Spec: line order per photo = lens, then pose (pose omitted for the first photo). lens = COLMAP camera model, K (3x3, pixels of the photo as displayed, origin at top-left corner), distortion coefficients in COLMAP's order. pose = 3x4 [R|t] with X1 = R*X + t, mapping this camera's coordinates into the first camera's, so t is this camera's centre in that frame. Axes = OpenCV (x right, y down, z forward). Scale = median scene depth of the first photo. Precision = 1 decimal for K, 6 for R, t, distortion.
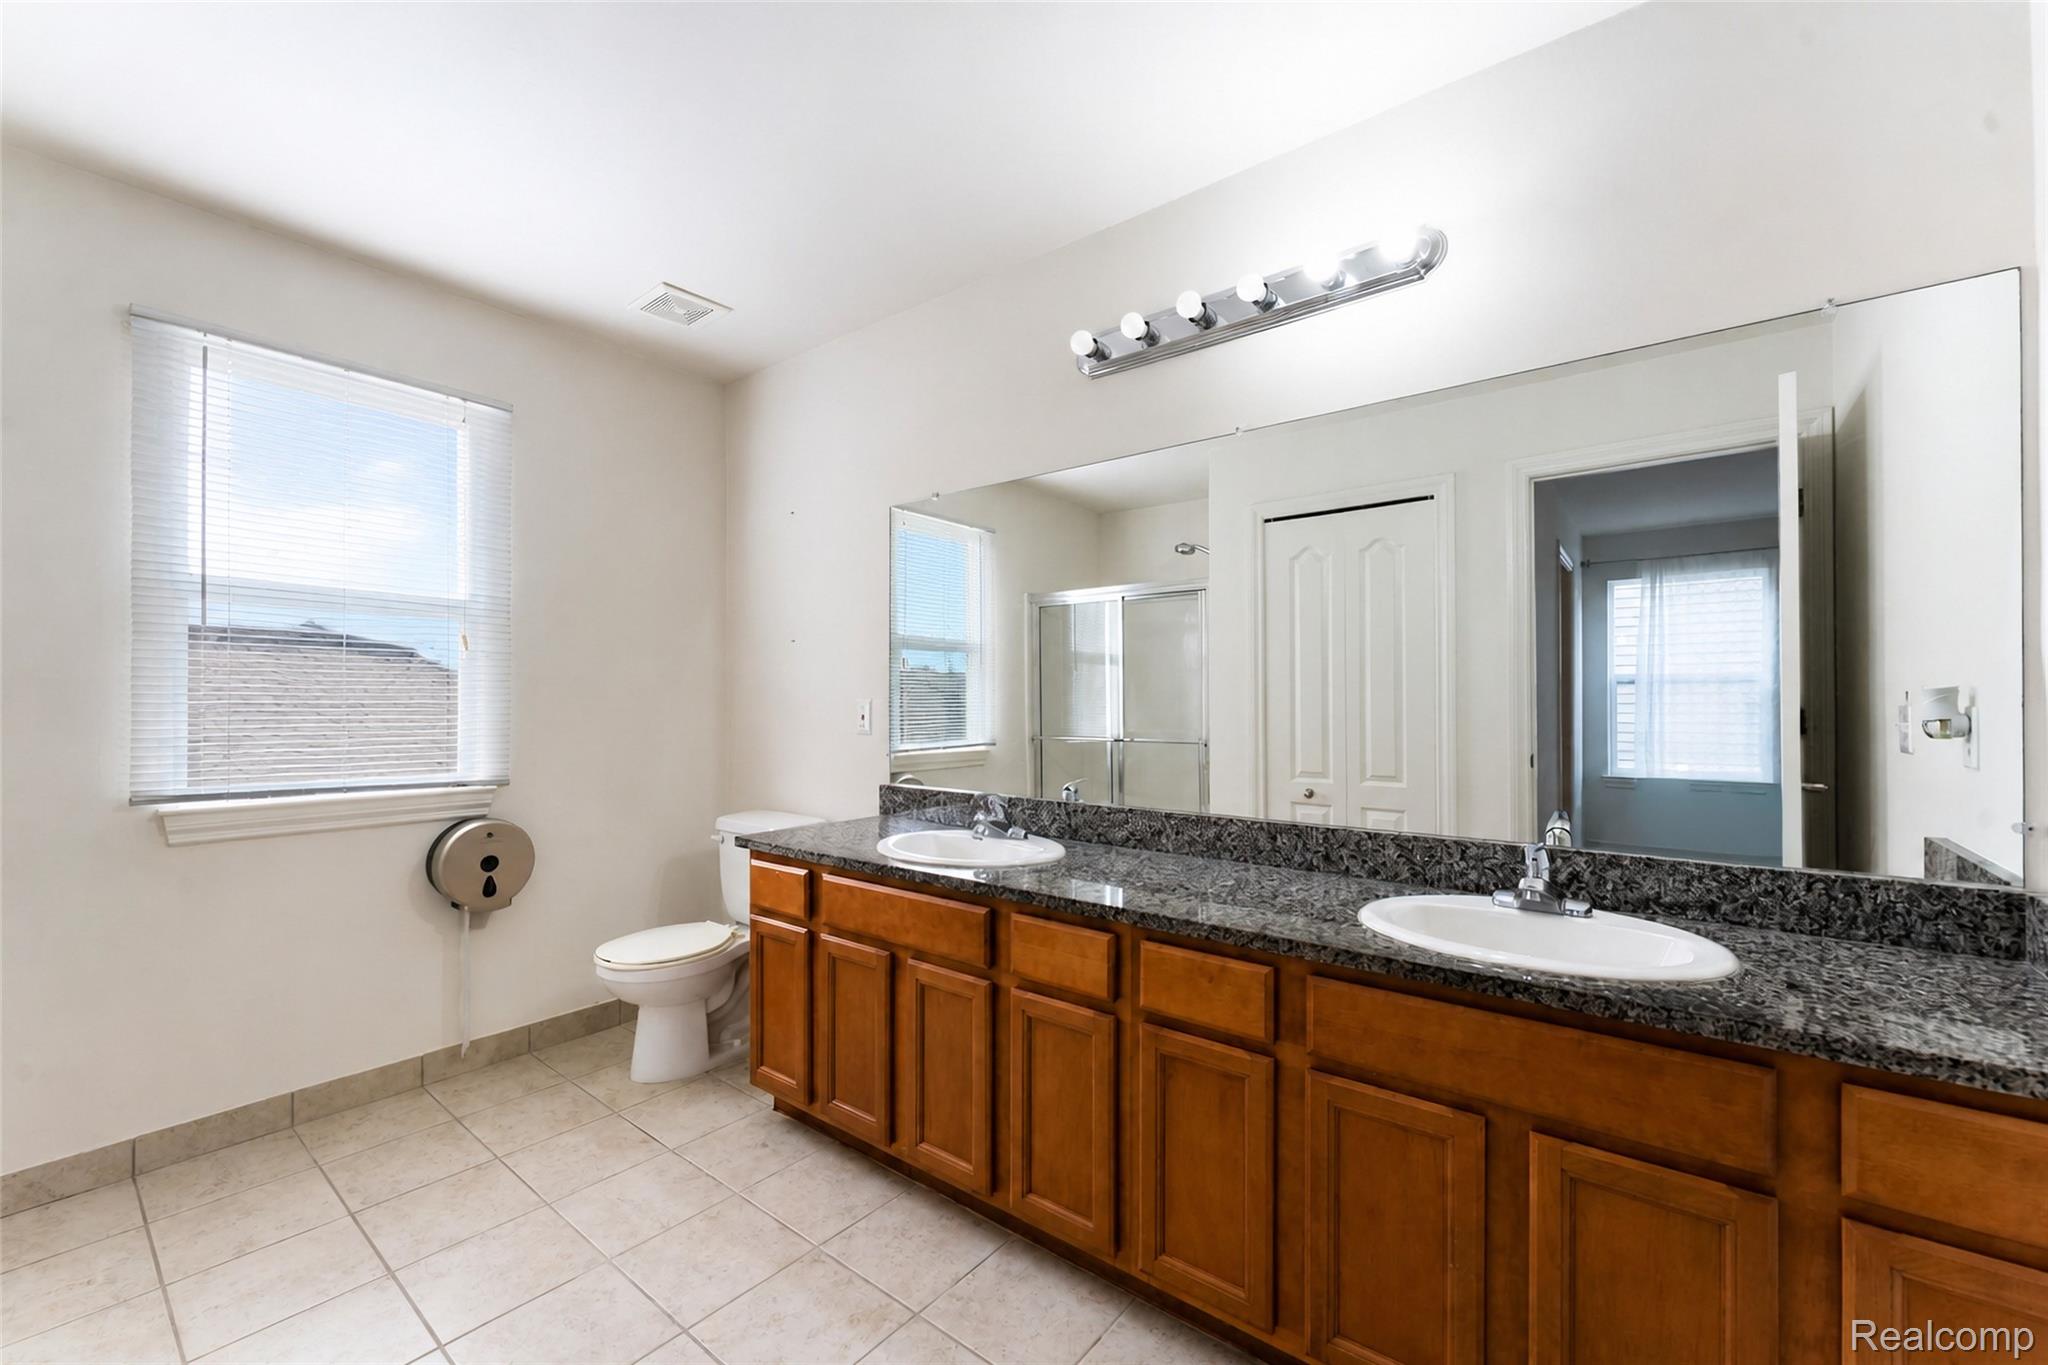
lens RADIAL K [[820.5, 0, 1025.3], [0, 820.5, 690.8], [0, 0, 1]] dist [0.000491, -0.000028]
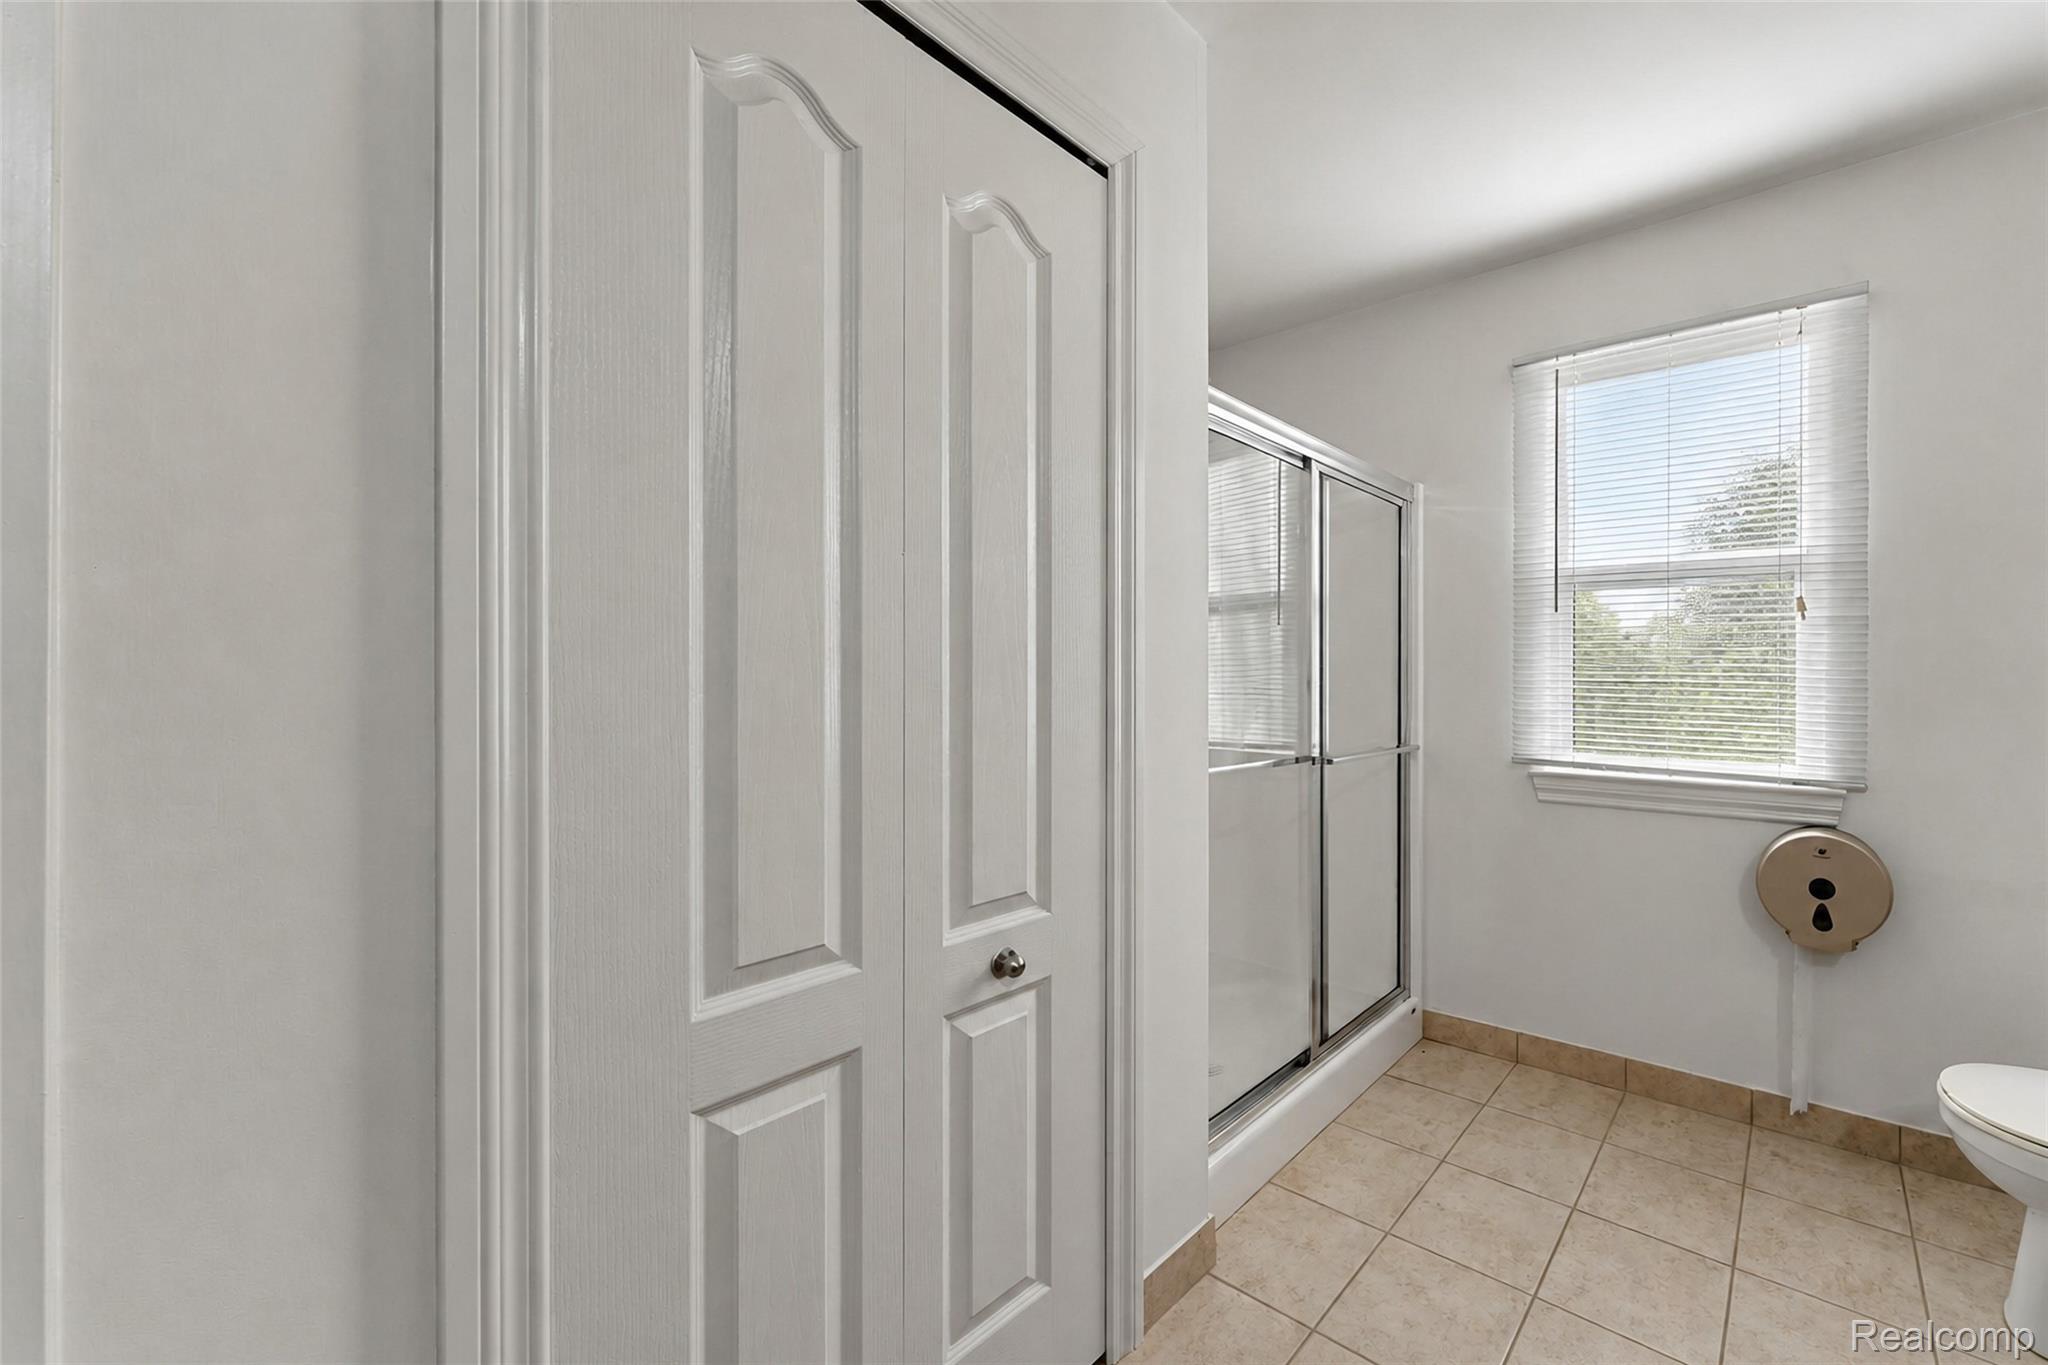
lens RADIAL K [[829.7, 0, 1034.0], [0, 829.7, 679.0], [0, 0, 1]] dist [-0.000494, 0.000008]
pose [[-0.070963, 0.001858, -0.997477, 0.191954], [0.005625, 0.999983, 0.001463, 0.006189], [0.997463, -0.005507, -0.070972, 0.322401]]
